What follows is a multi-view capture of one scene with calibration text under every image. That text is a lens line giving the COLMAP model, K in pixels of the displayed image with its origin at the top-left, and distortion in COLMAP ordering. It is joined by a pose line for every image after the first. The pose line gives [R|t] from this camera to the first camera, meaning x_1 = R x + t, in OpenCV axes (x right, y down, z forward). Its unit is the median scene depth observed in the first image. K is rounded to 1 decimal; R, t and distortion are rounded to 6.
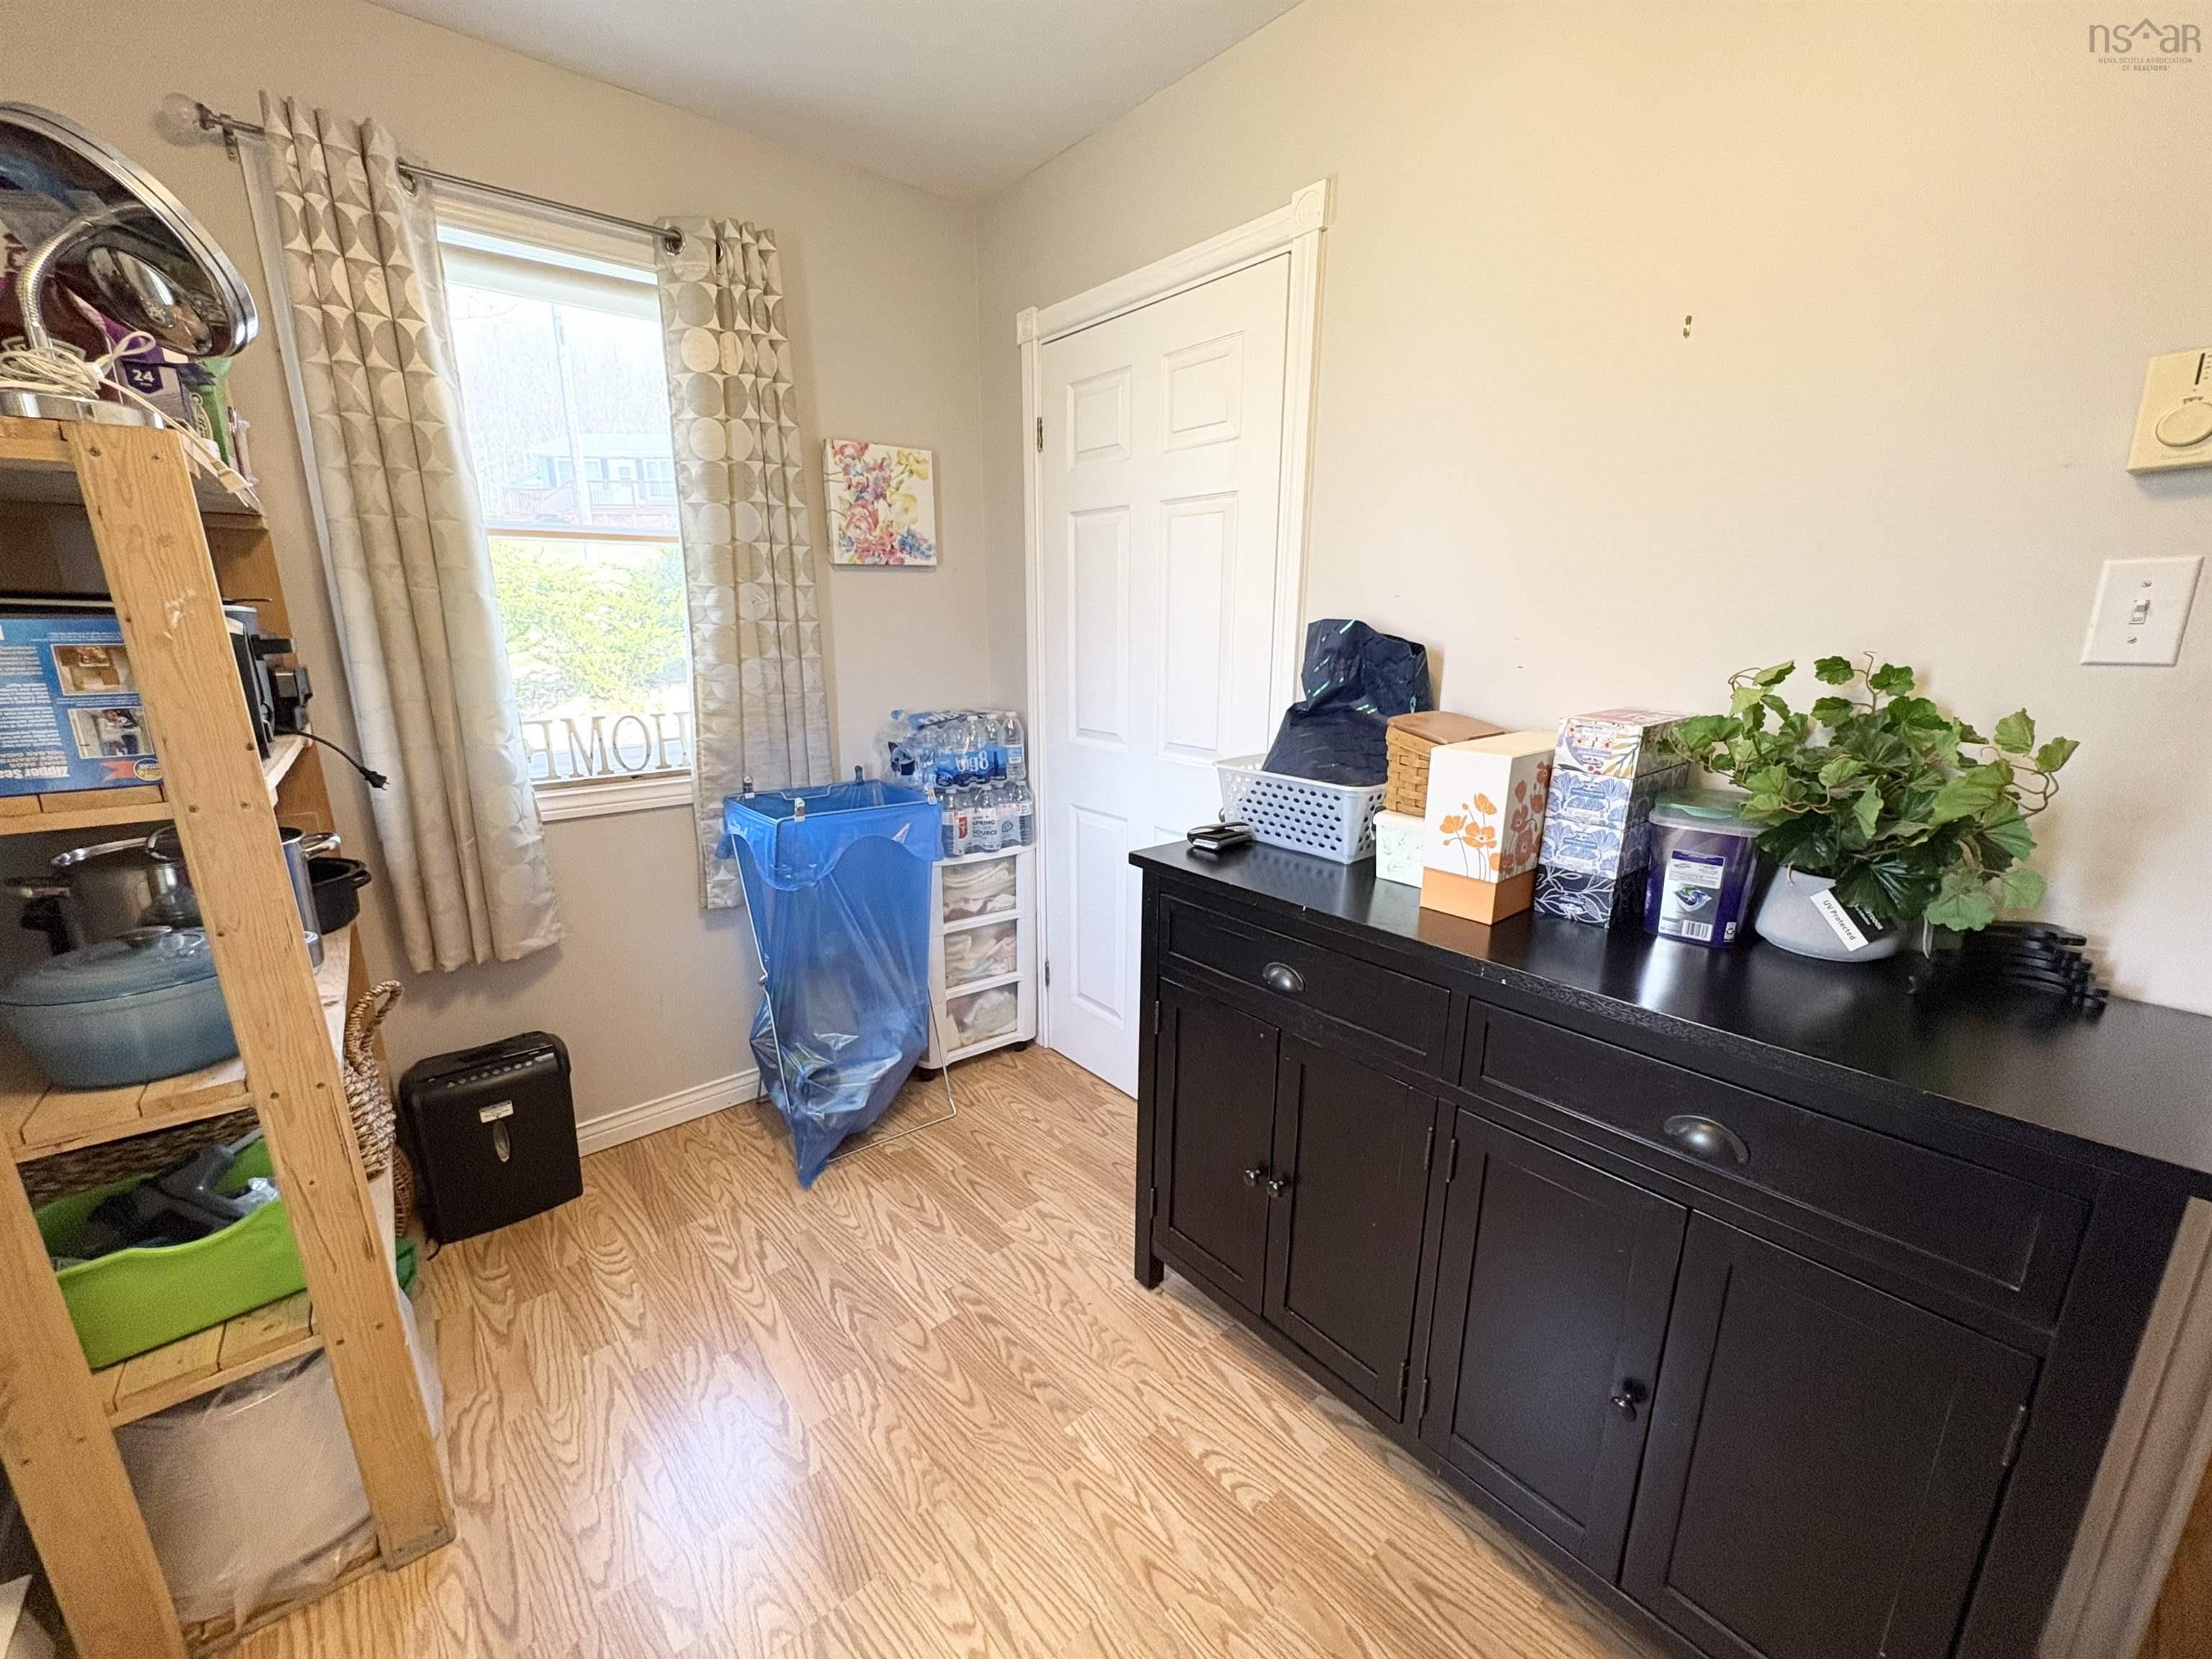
lens RADIAL K [[888.7, 0, 1106.8], [0, 888.7, 829.0], [0, 0, 1]] dist [0.009753, -0.000157]
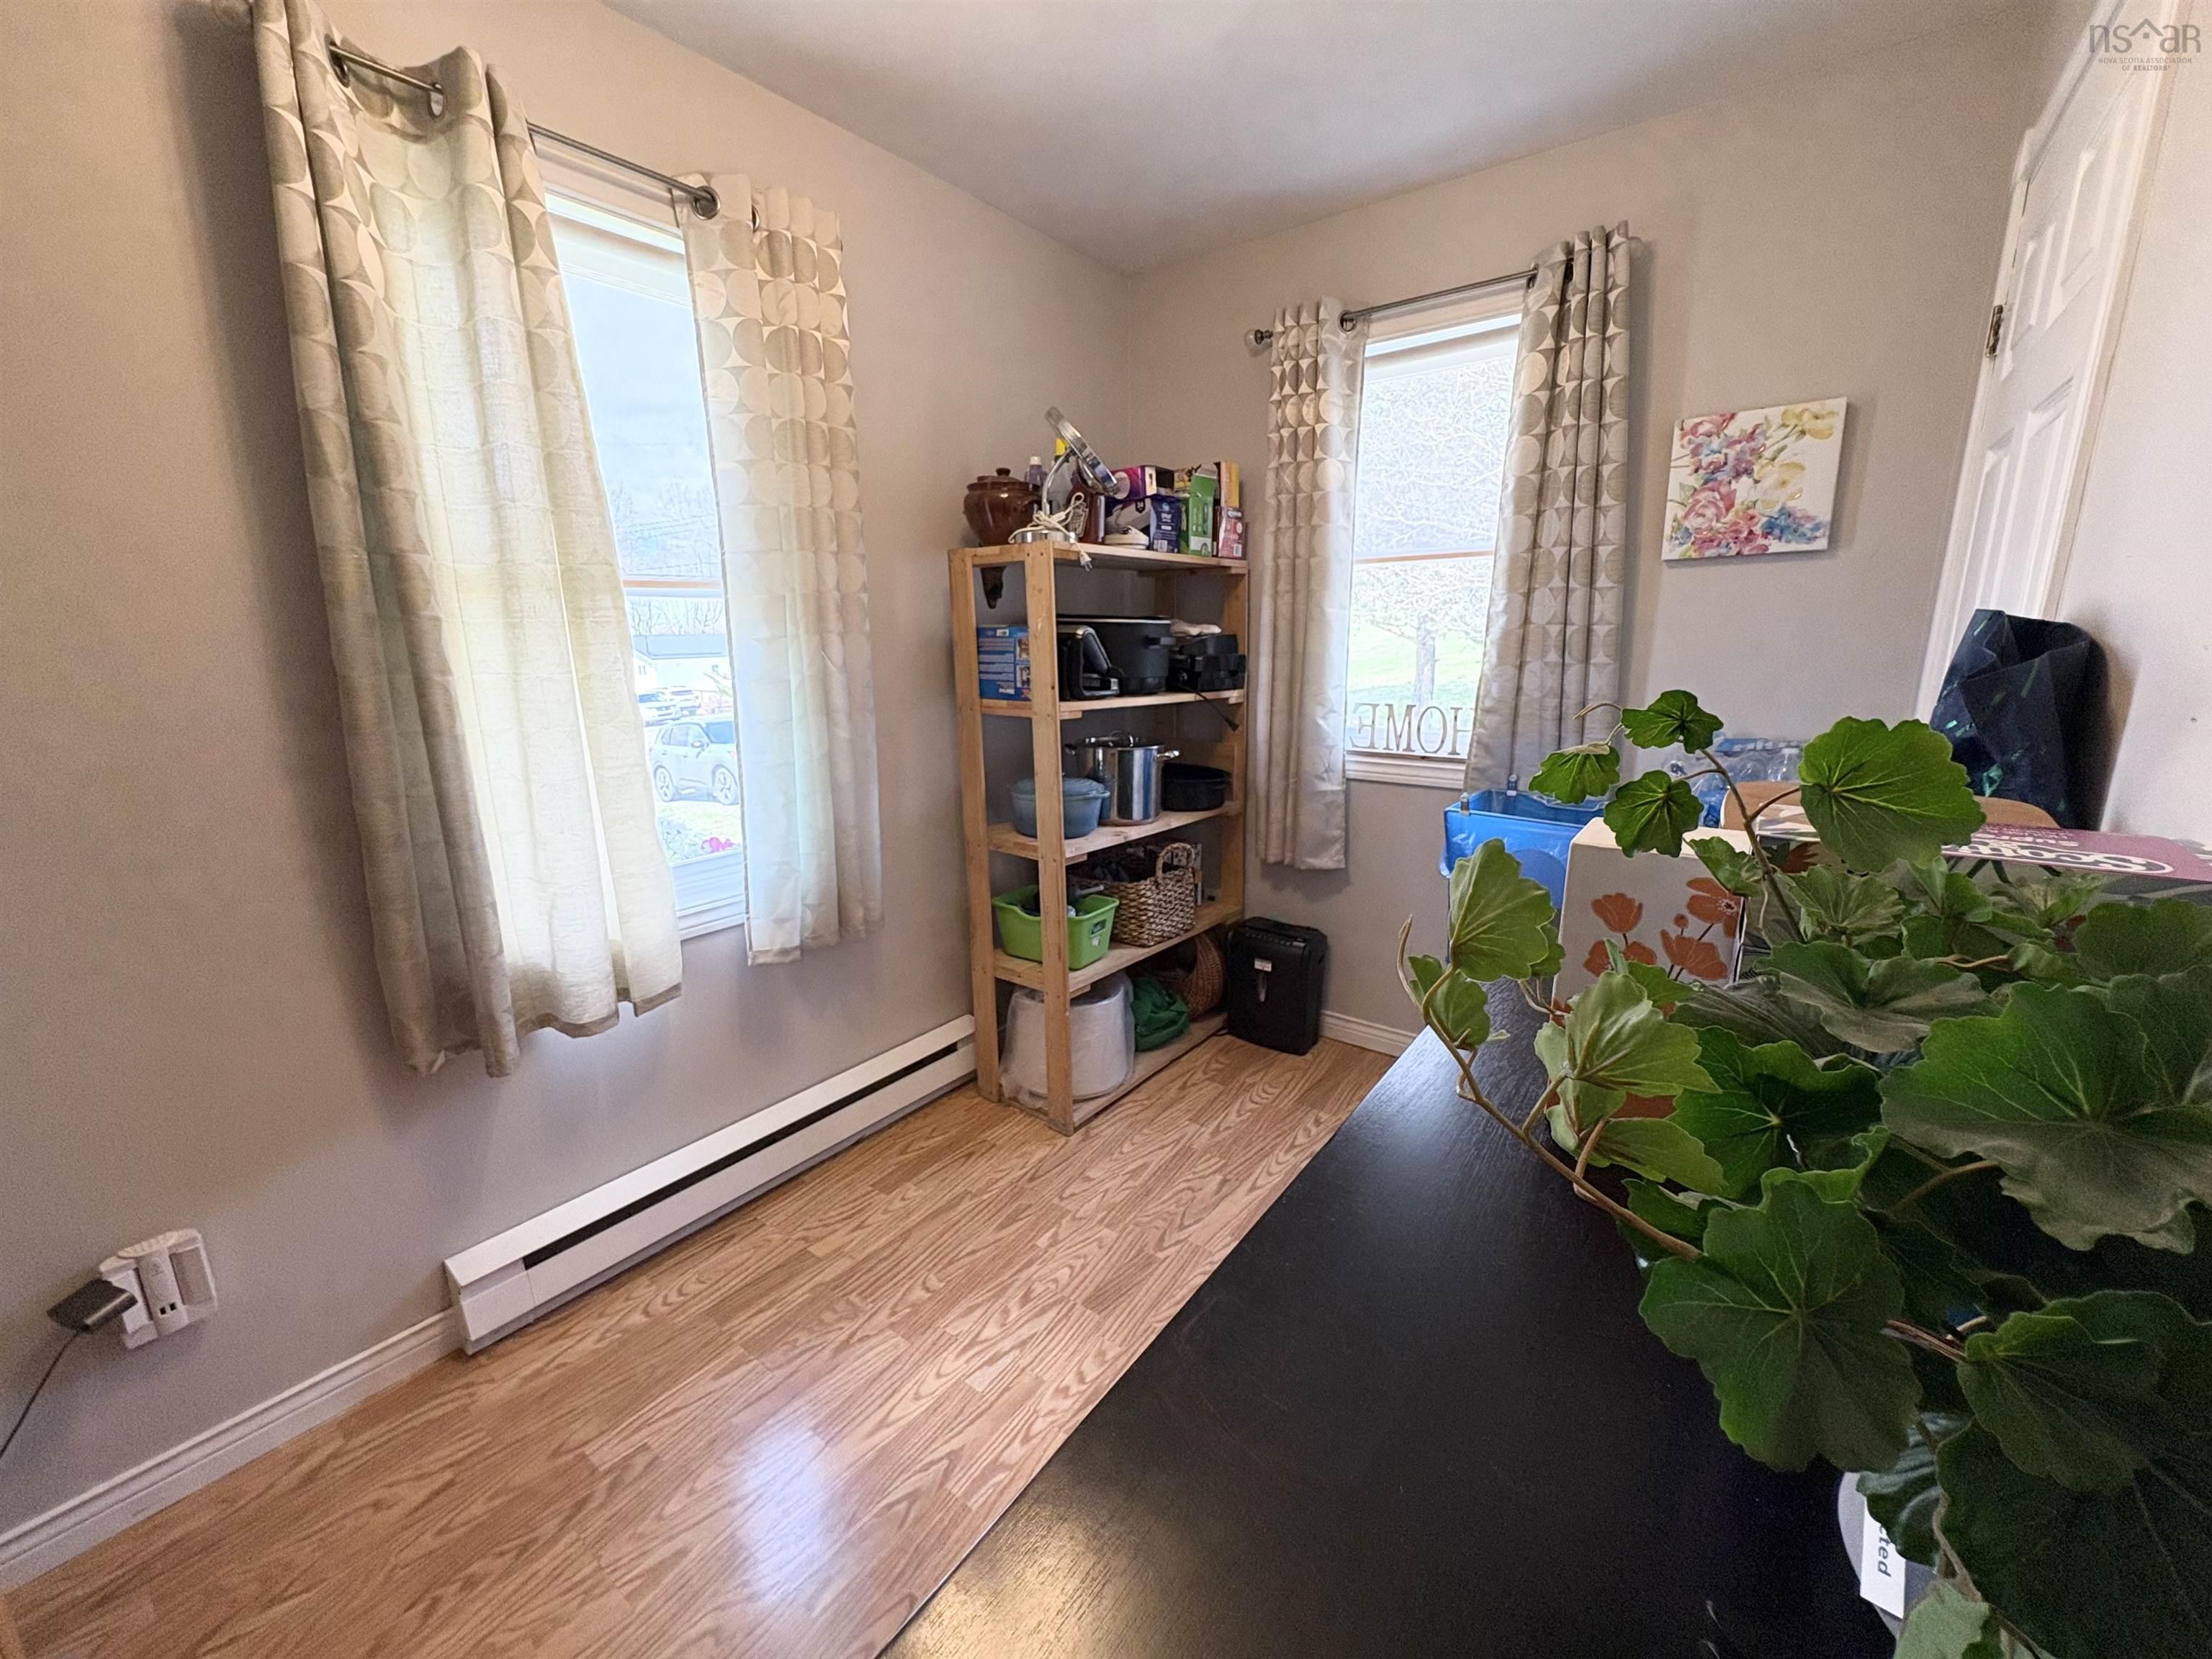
lens RADIAL K [[888.7, 0, 1098.8], [0, 888.7, 825.7], [0, 0, 1]] dist [0.009753, -0.000157]
pose [[0.218767, 0.207242, -0.953515, 0.516533], [-0.219917, 0.962516, 0.158742, -0.062771], [0.950672, 0.174967, 0.256143, 0.297232]]
